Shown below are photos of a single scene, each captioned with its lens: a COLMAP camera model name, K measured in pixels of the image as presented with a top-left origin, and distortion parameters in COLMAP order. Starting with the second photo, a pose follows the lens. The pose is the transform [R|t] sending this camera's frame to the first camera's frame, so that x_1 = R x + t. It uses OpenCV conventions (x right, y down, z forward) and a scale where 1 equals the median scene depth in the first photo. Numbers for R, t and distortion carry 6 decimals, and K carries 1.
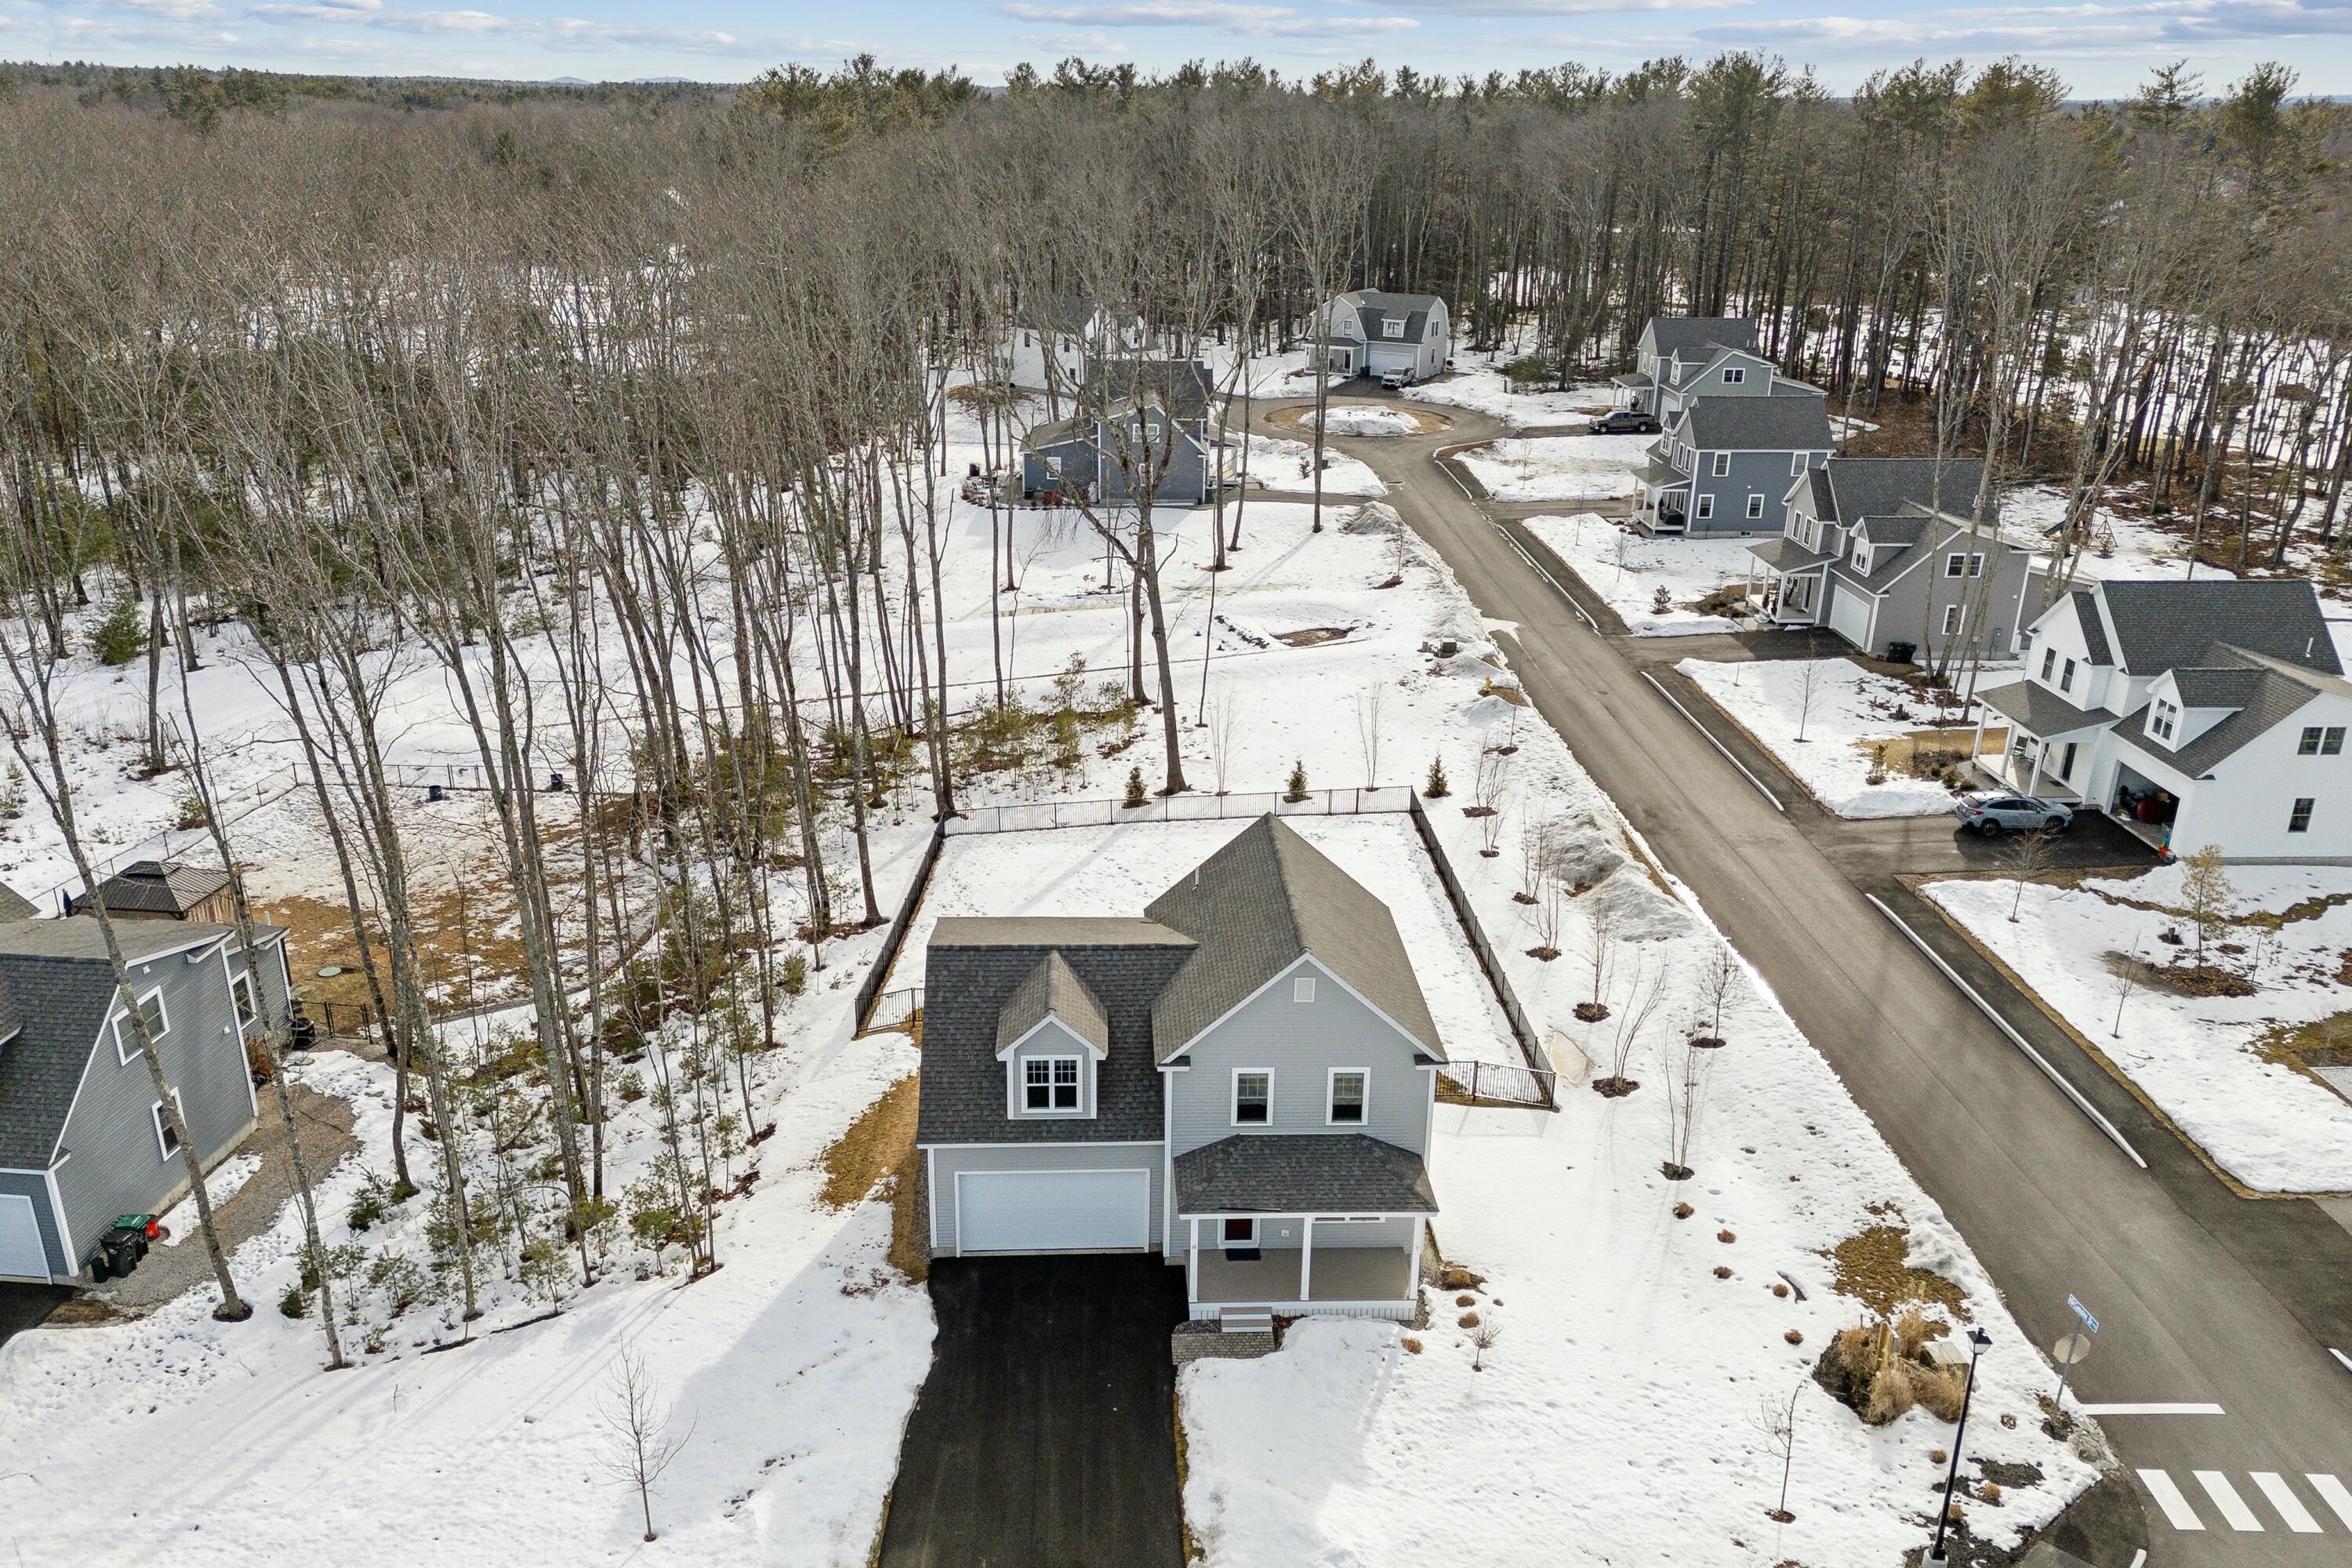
lens RADIAL K [[1837.1, 0, 1180.3], [0, 1837.1, 885.6], [0, 0, 1]] dist [0.058972, -0.005499]
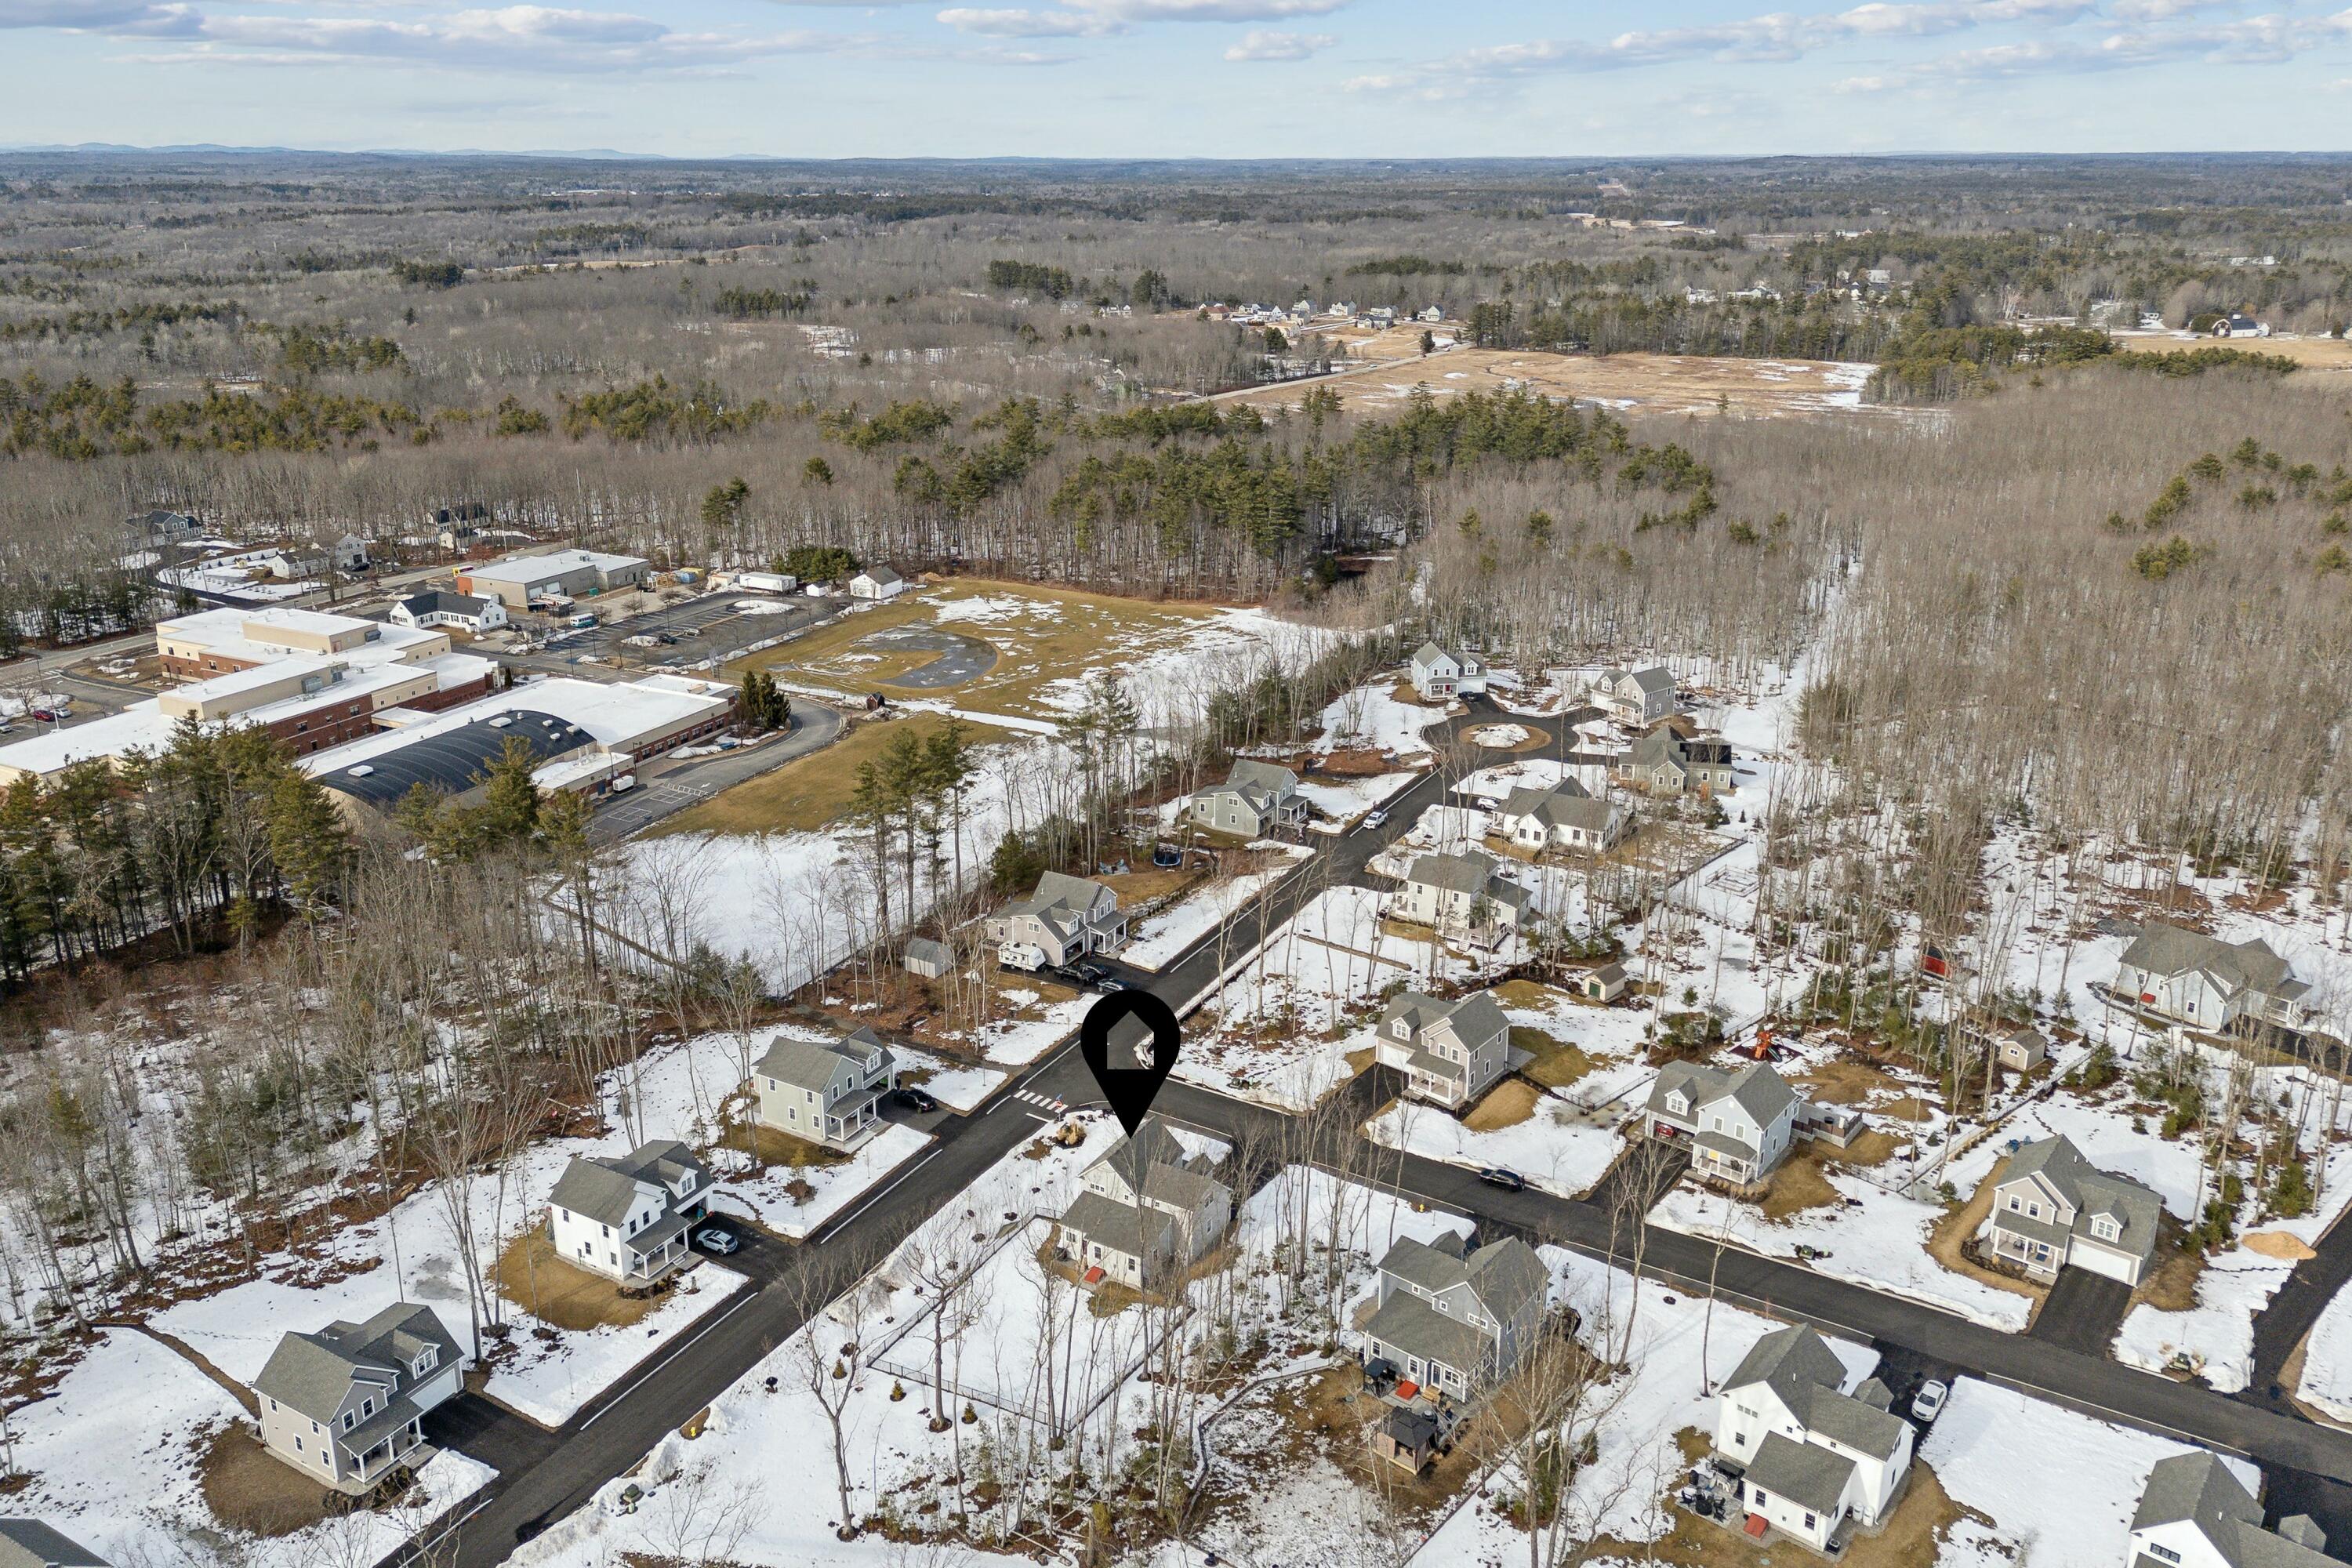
lens RADIAL K [[1749.2, 0, 1190.1], [0, 1749.2, 705.7], [0, 0, 1]] dist [0.070184, -0.002056]
pose [[-0.841354, -0.172190, 0.512322, -1.406299], [0.203054, 0.777756, 0.594865, -2.274848], [-0.500891, 0.604521, -0.619405, 2.118697]]
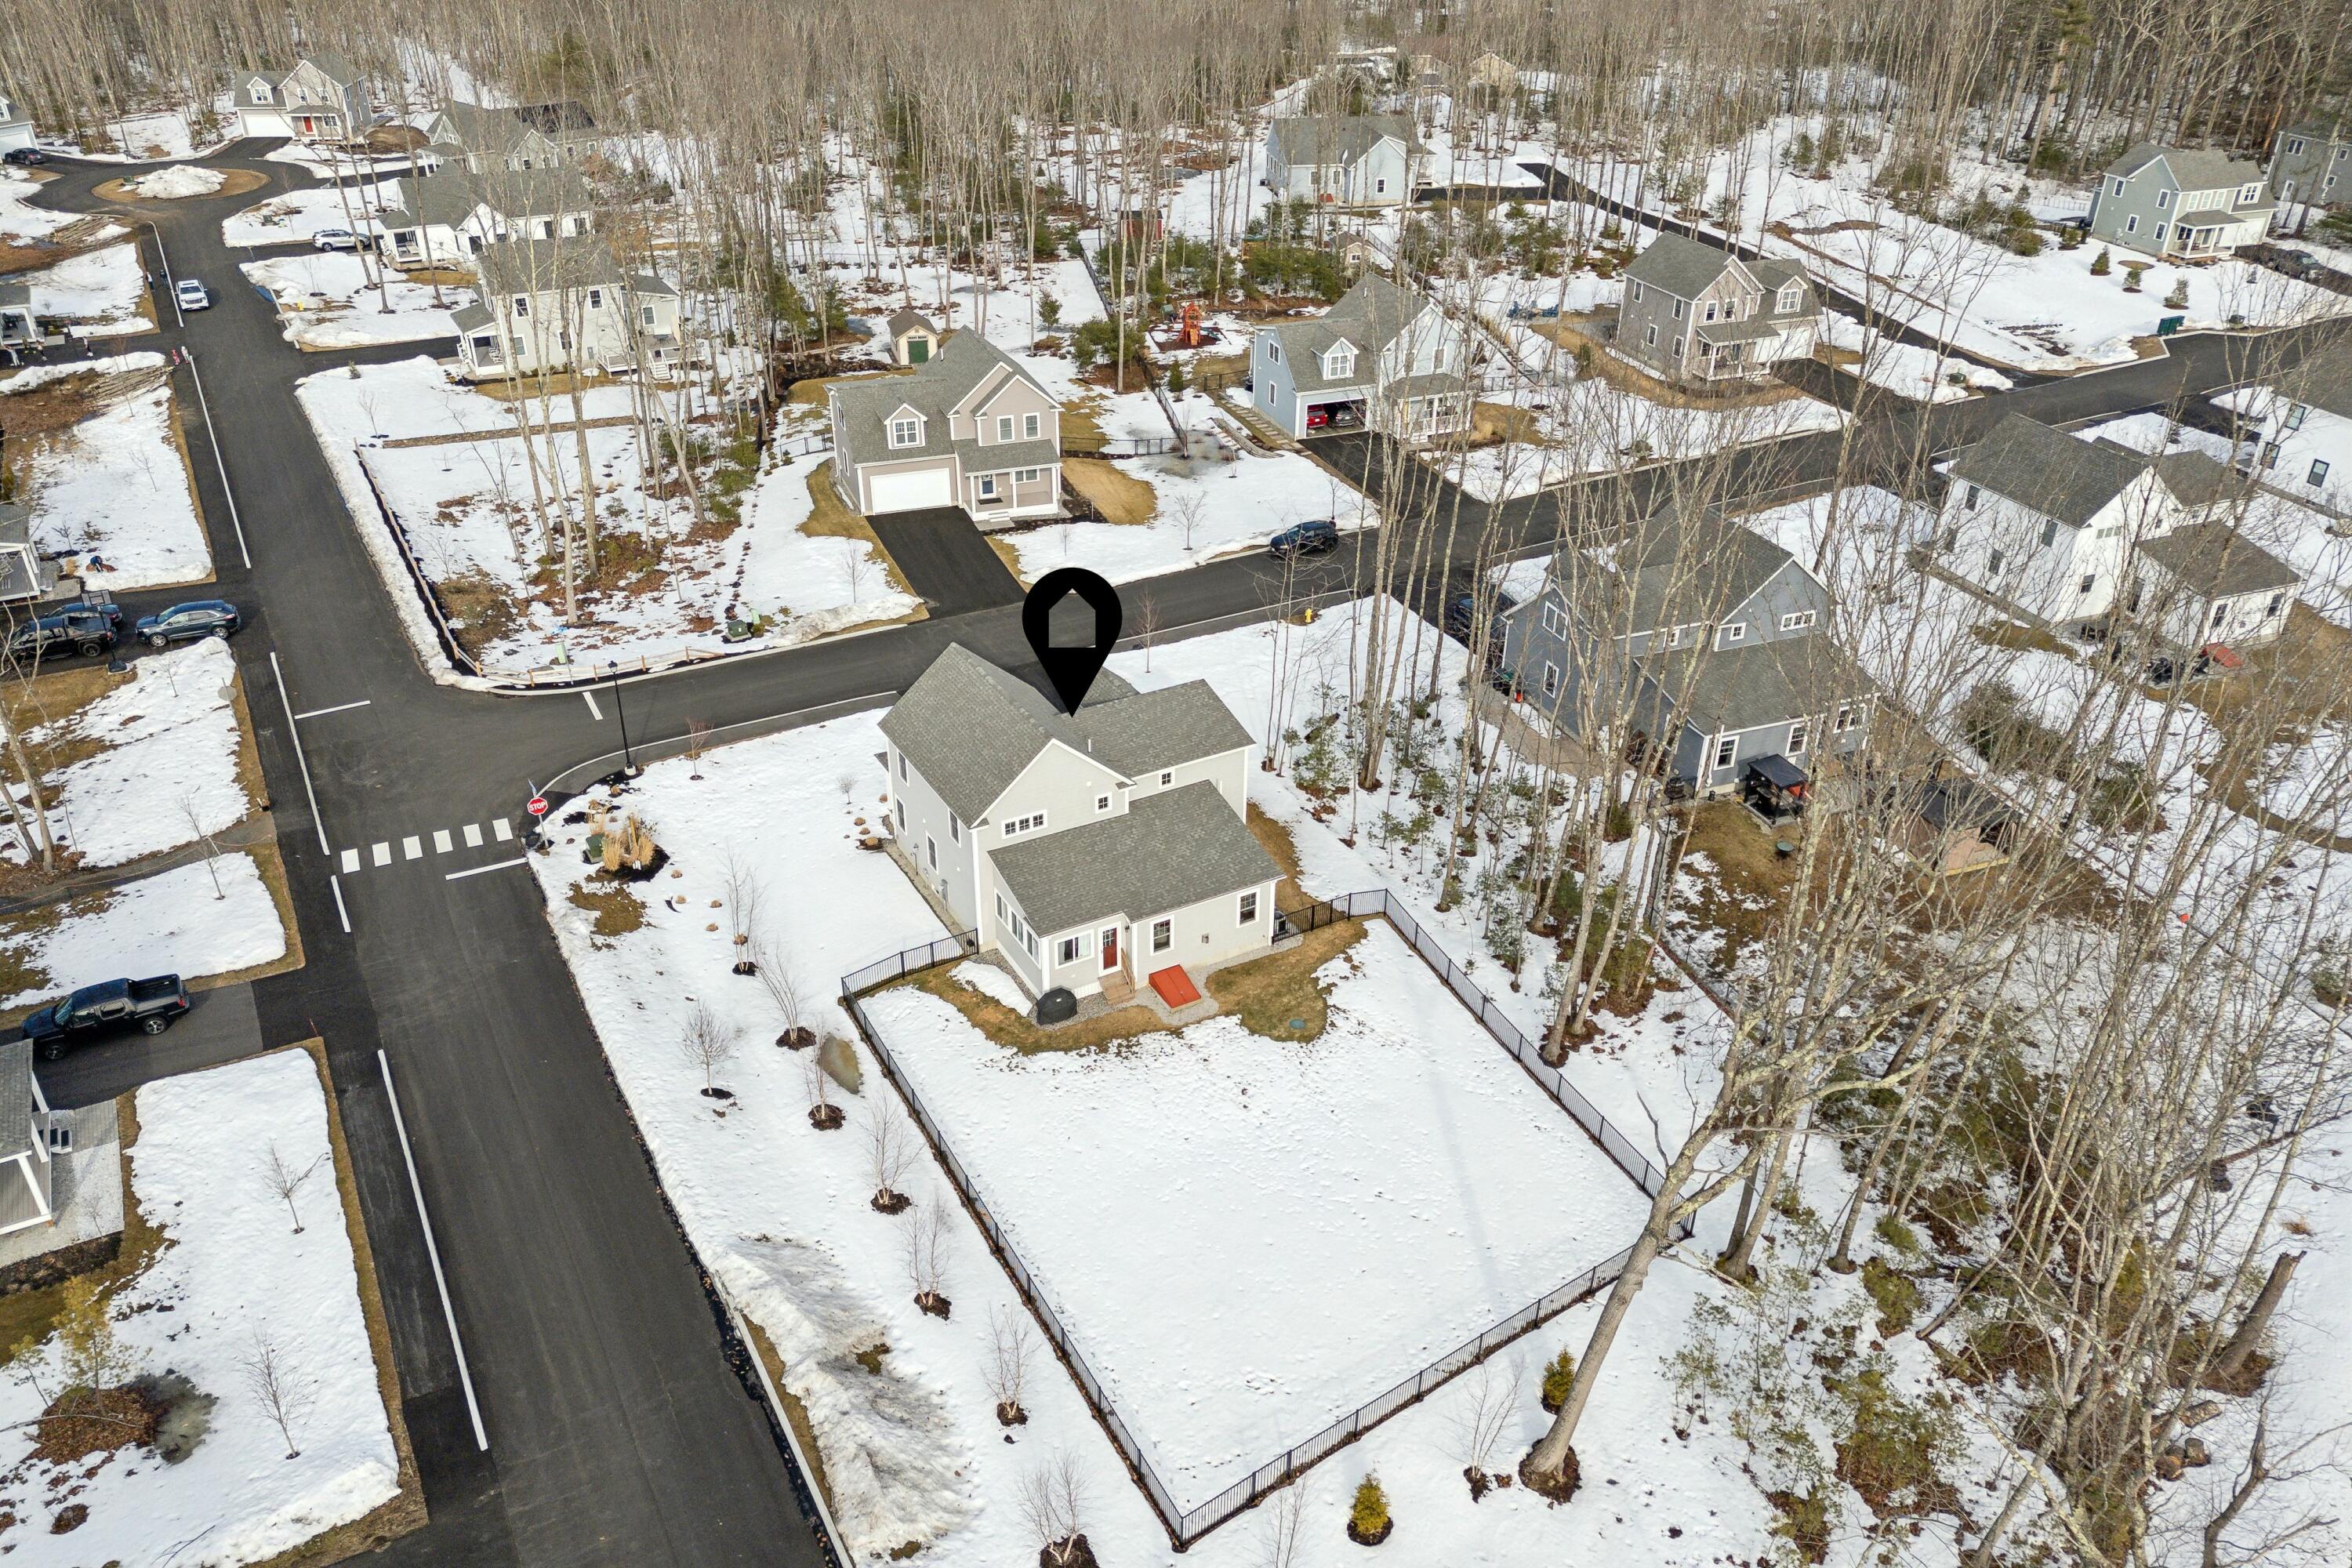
lens RADIAL K [[1712.6, 0, 1176.0], [0, 1712.6, 784.0], [0, 0, 1]] dist [0.071820, -0.075604]
pose [[-0.894603, 0.205121, -0.397002, 0.401817], [-0.194749, 0.620648, 0.759519, -0.835704], [0.402191, 0.756784, -0.515286, 1.465629]]
